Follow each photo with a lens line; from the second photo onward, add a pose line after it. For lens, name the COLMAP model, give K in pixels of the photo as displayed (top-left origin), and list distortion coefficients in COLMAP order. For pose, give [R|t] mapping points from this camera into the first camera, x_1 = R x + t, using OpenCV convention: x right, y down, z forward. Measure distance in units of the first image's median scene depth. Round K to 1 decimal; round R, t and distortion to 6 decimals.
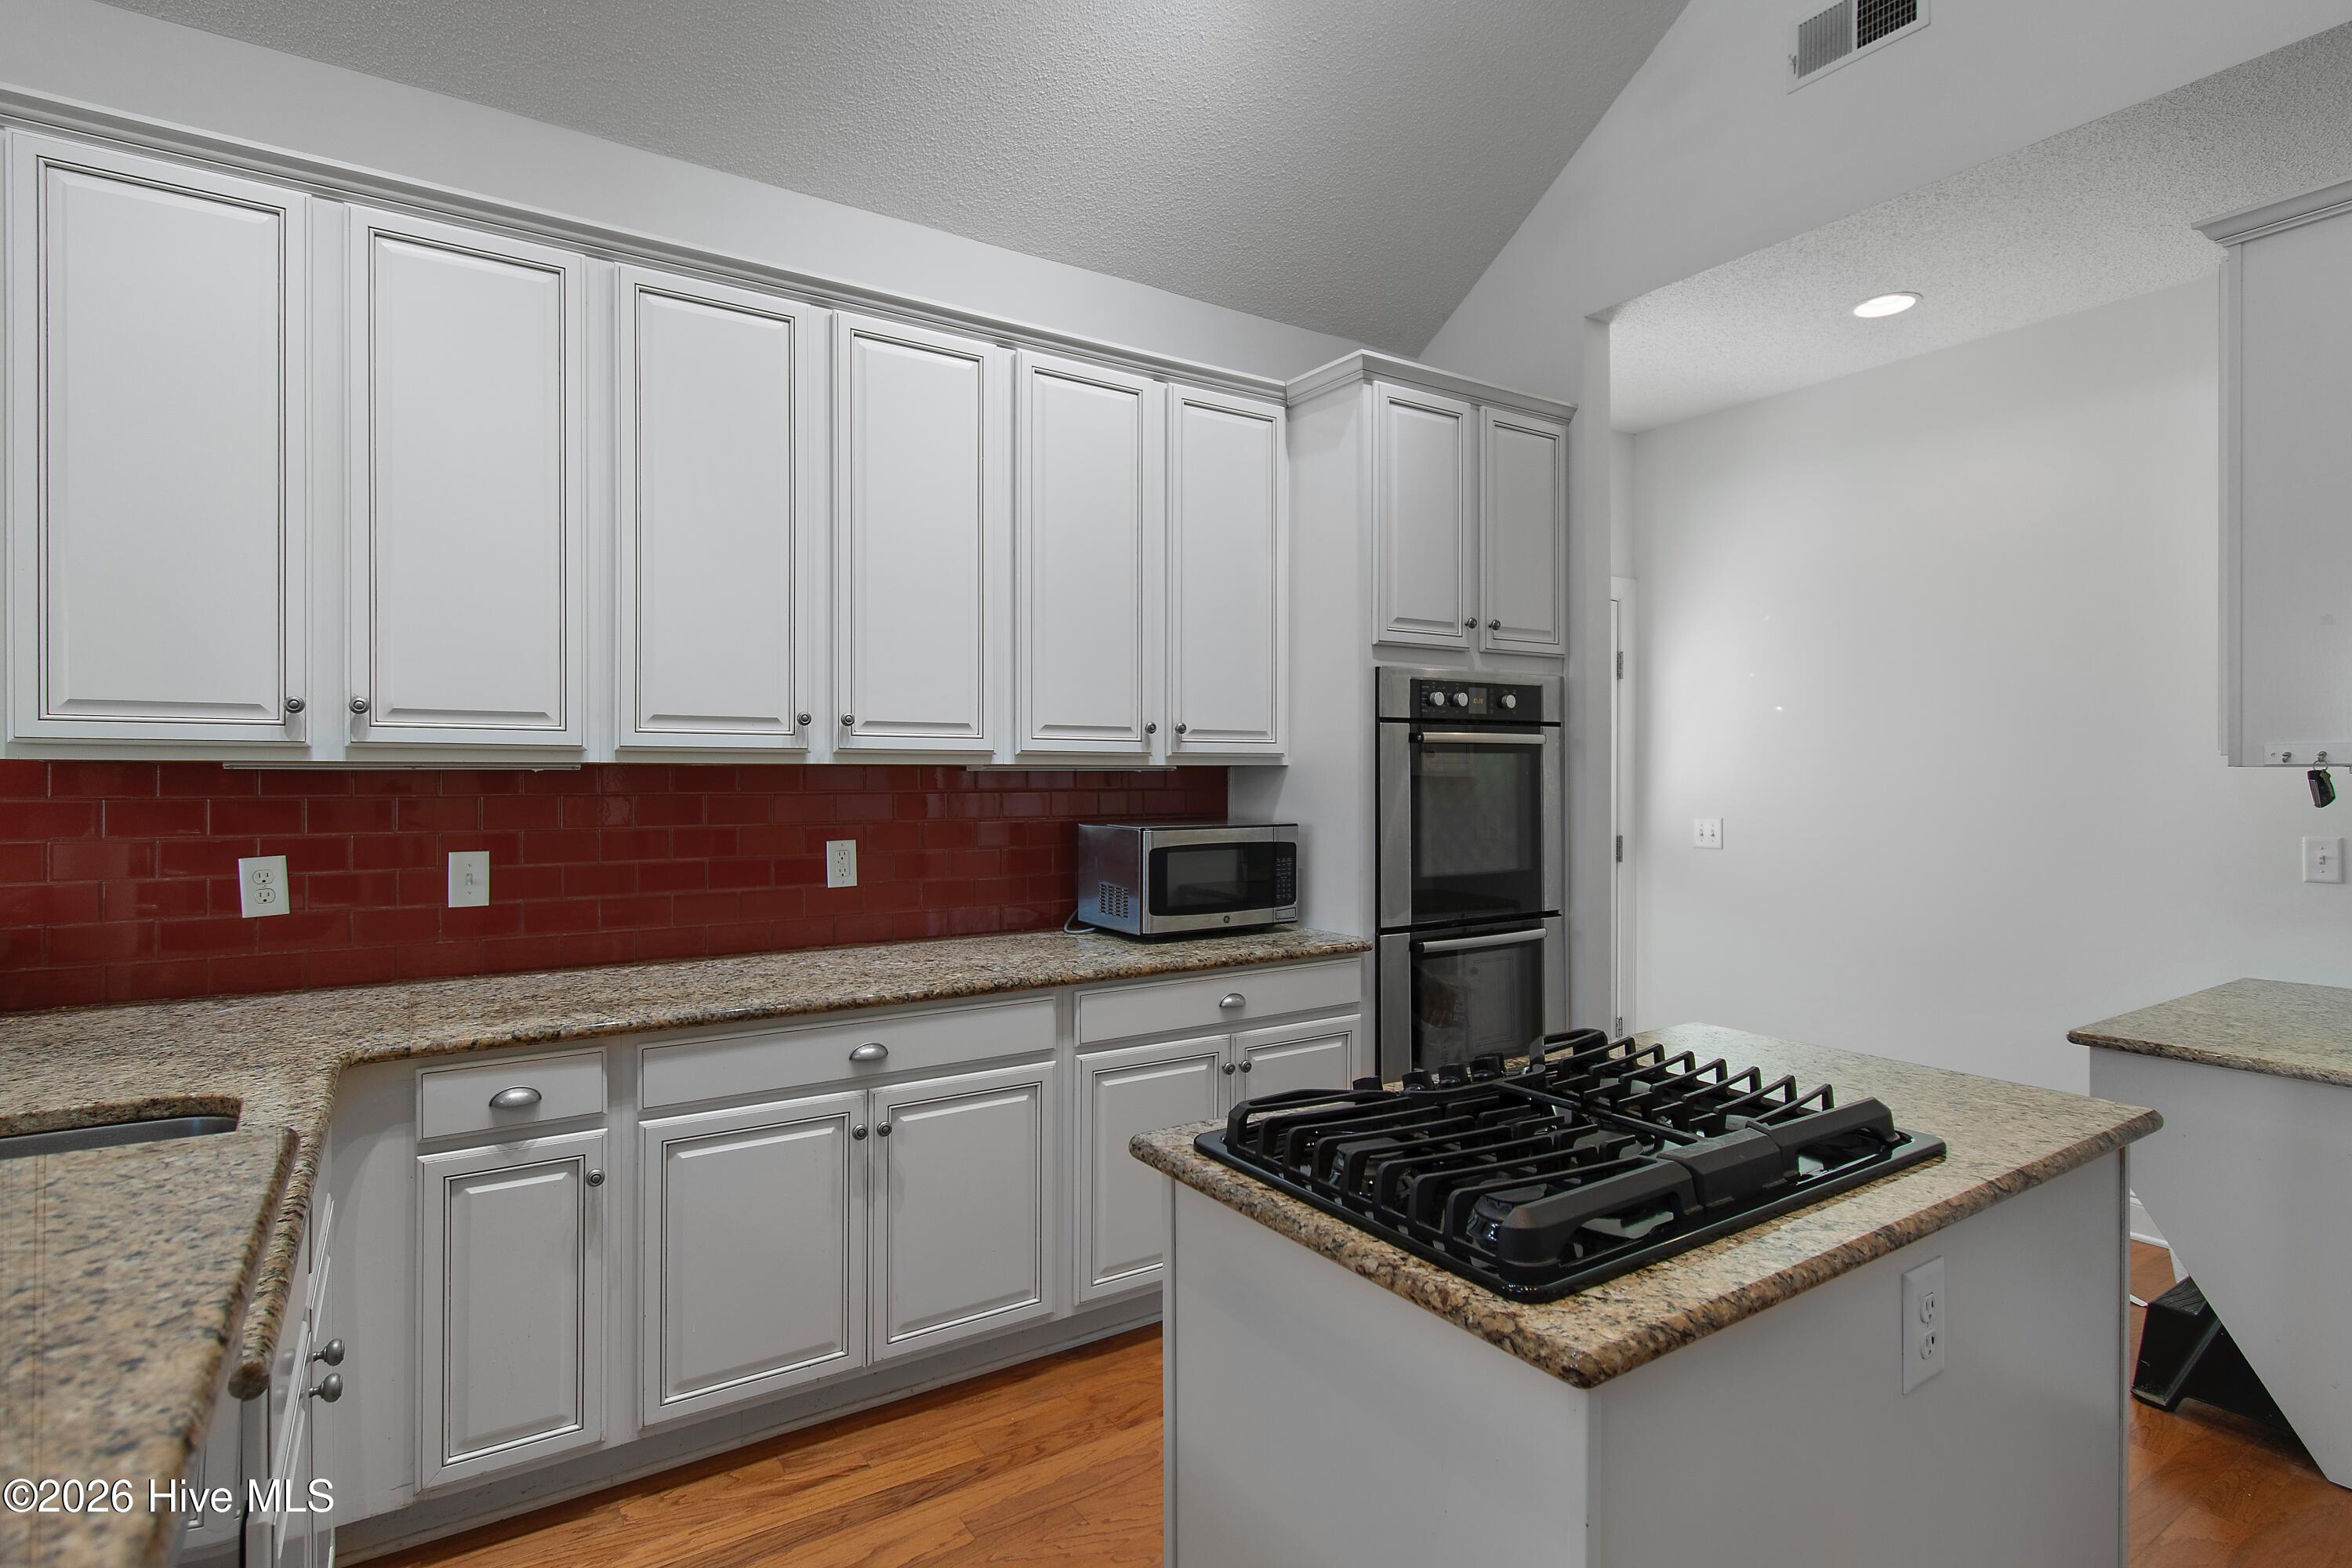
lens RADIAL K [[1135.0, 0, 1168.0], [0, 1135.0, 776.2], [0, 0, 1]] dist [0.000205, -0.000145]
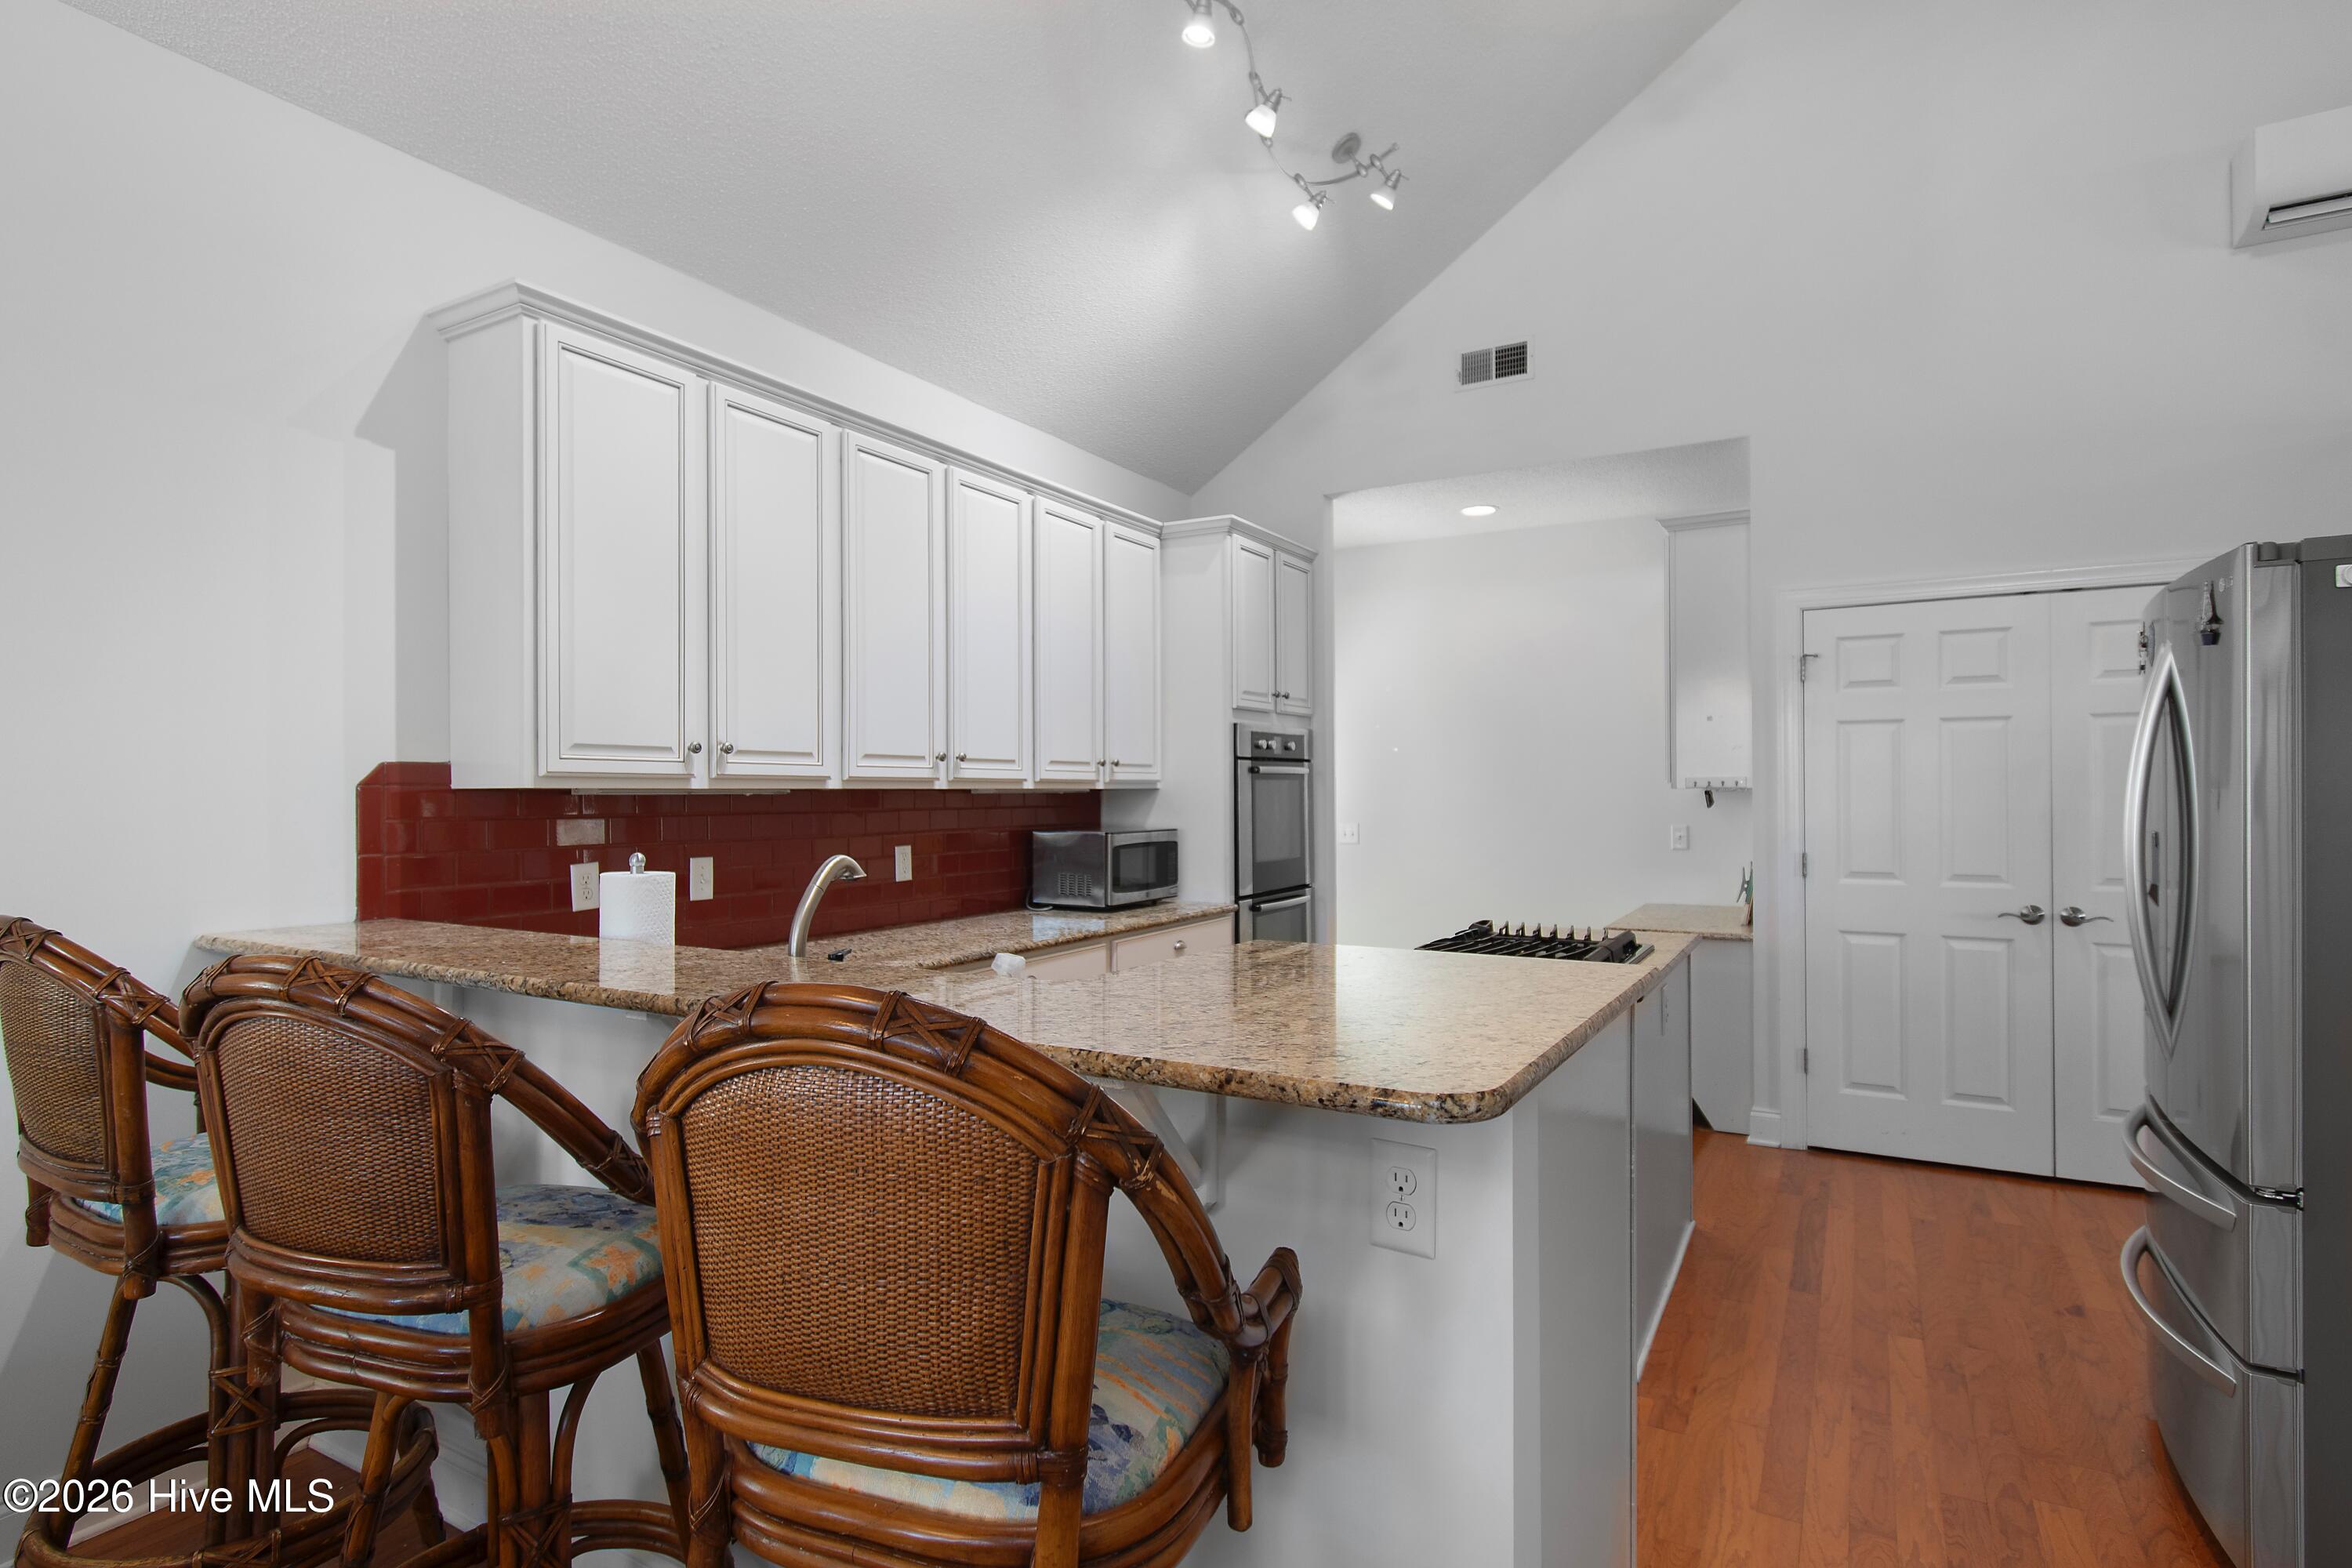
lens RADIAL K [[1212.9, 0, 1228.8], [0, 1212.9, 784.9], [0, 0, 1]] dist [0.002001, 0.000171]
pose [[0.869154, -0.001368, 0.494539, -0.608831], [0.006885, 0.999933, -0.009334, 0.000499], [-0.494493, 0.011517, 0.869105, -0.388493]]
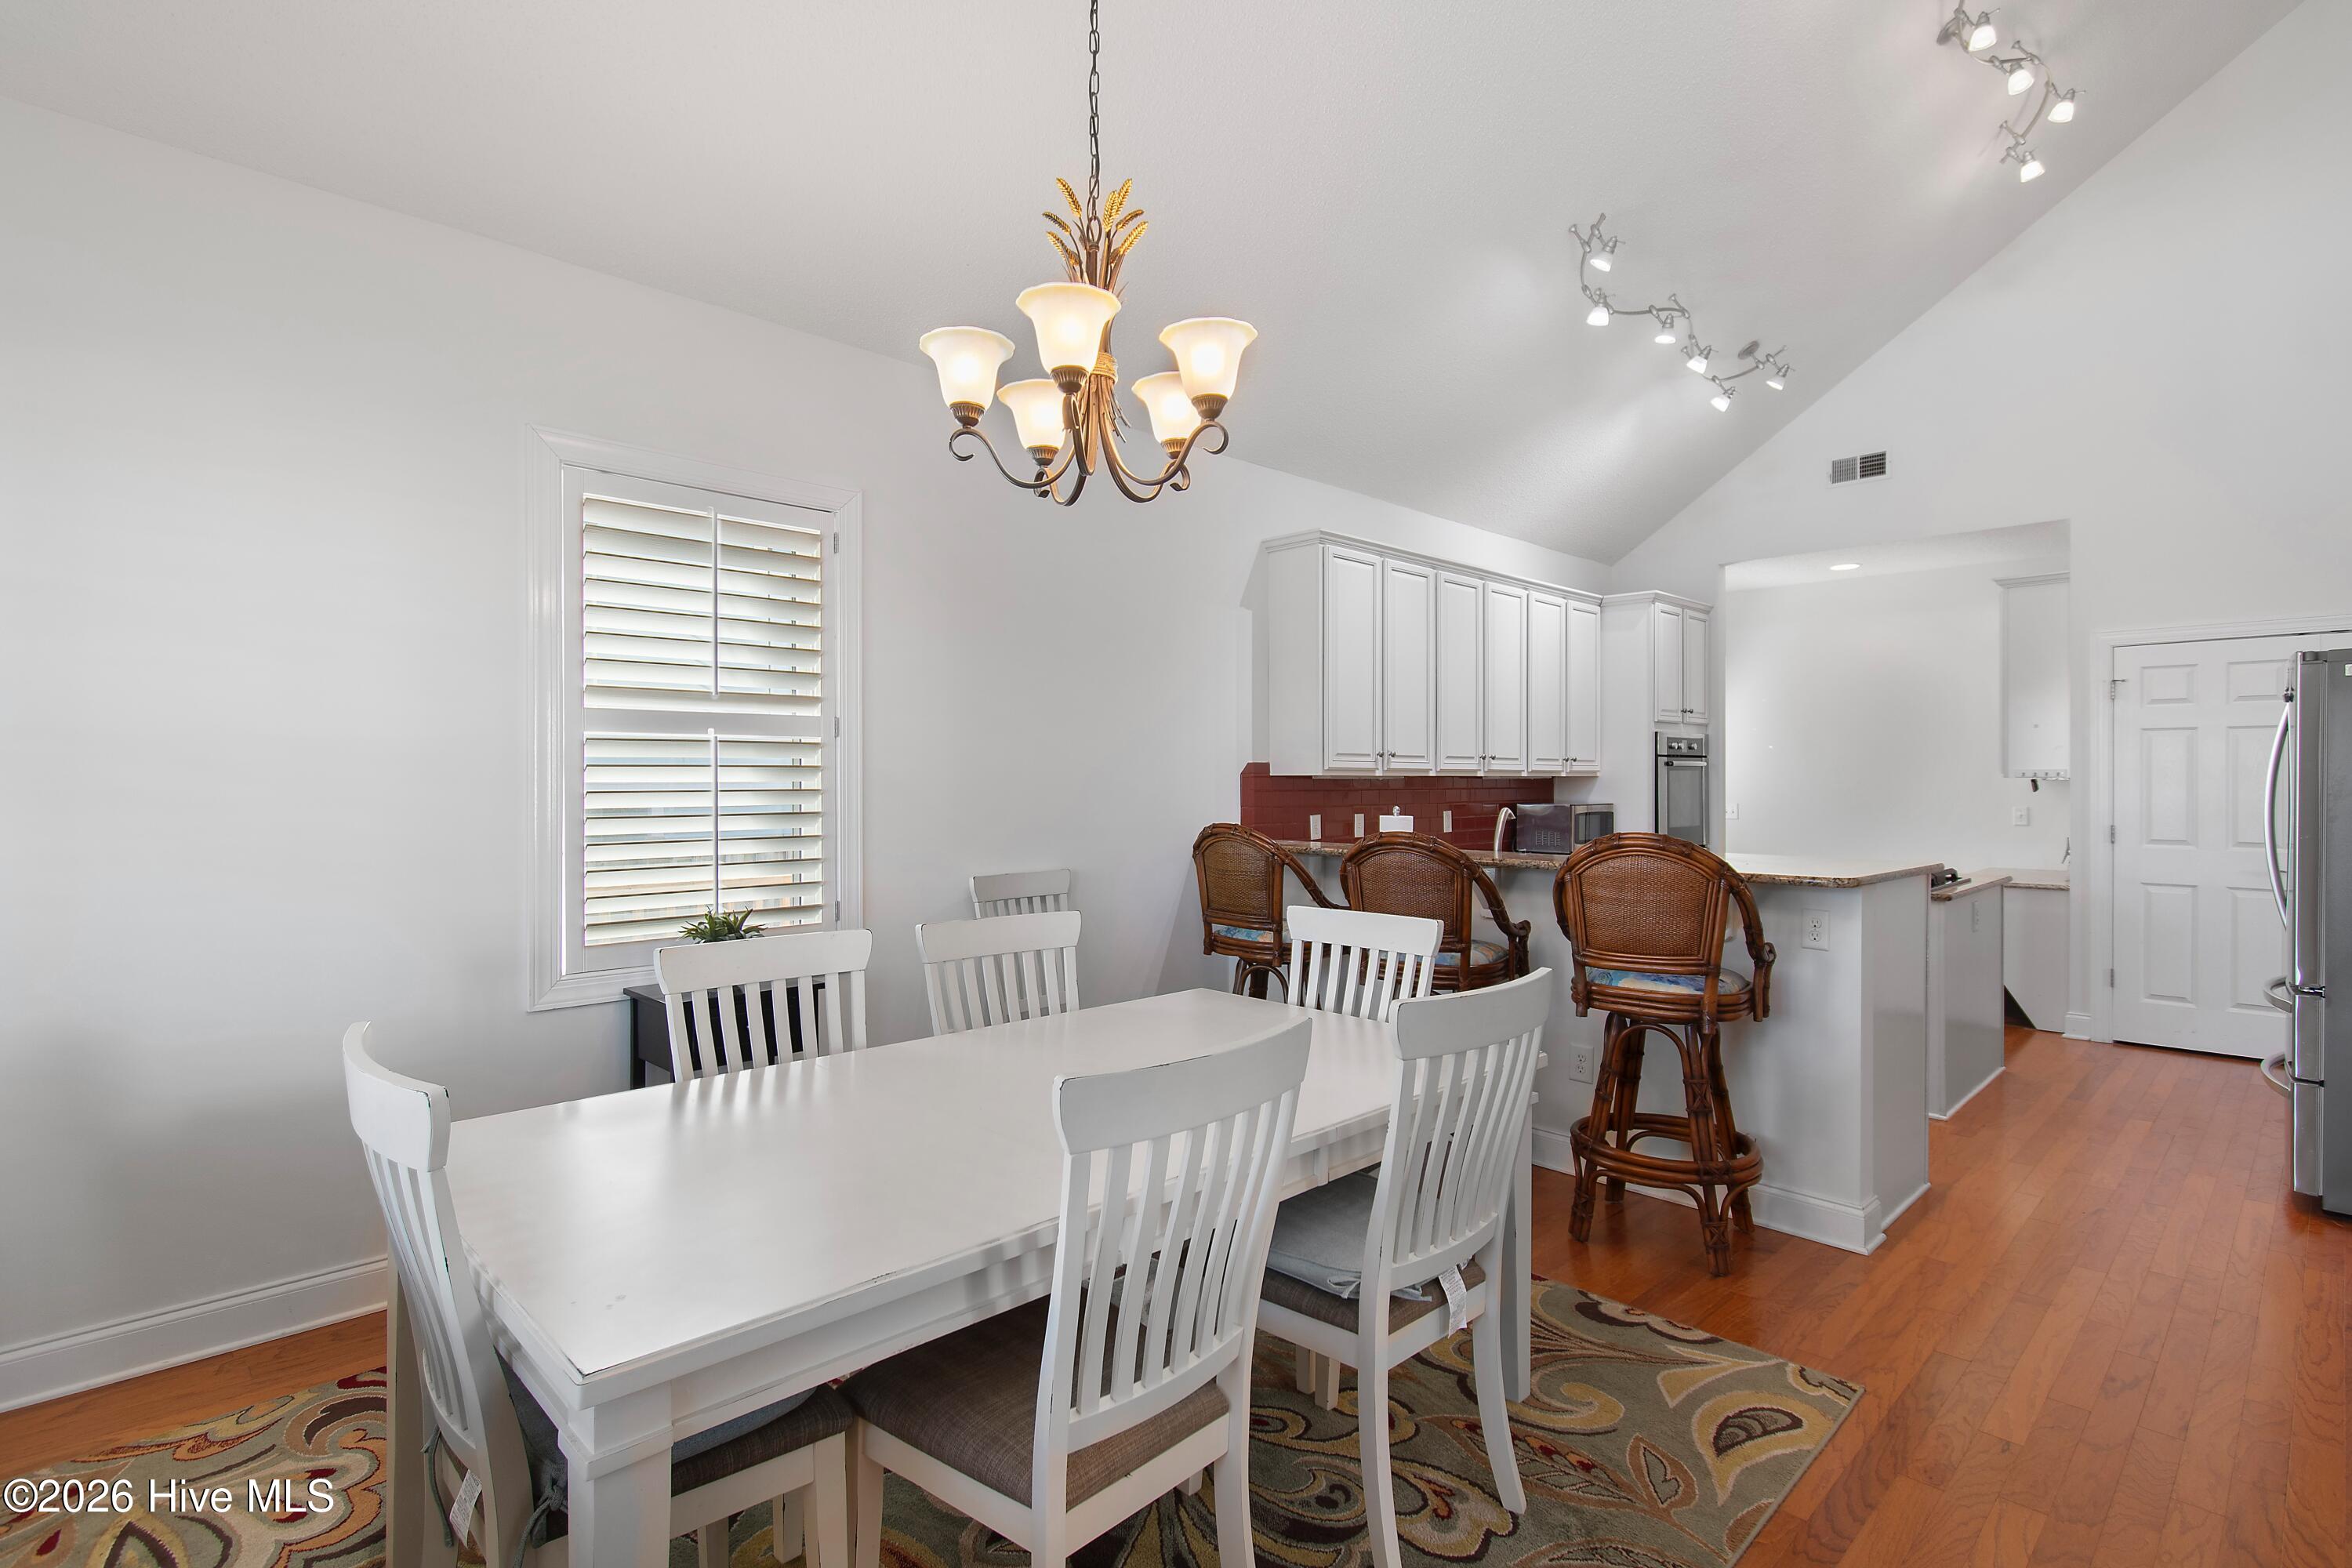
lens RADIAL K [[1106.1, 0, 1201.8], [0, 1106.1, 785.4], [0, 0, 1]] dist [-0.000711, -0.005999]
pose [[0.980495, -0.001872, 0.196536, -1.085456], [0.001538, 0.999997, 0.001849, 0.002418], [-0.196539, -0.001511, 0.980495, -0.918649]]
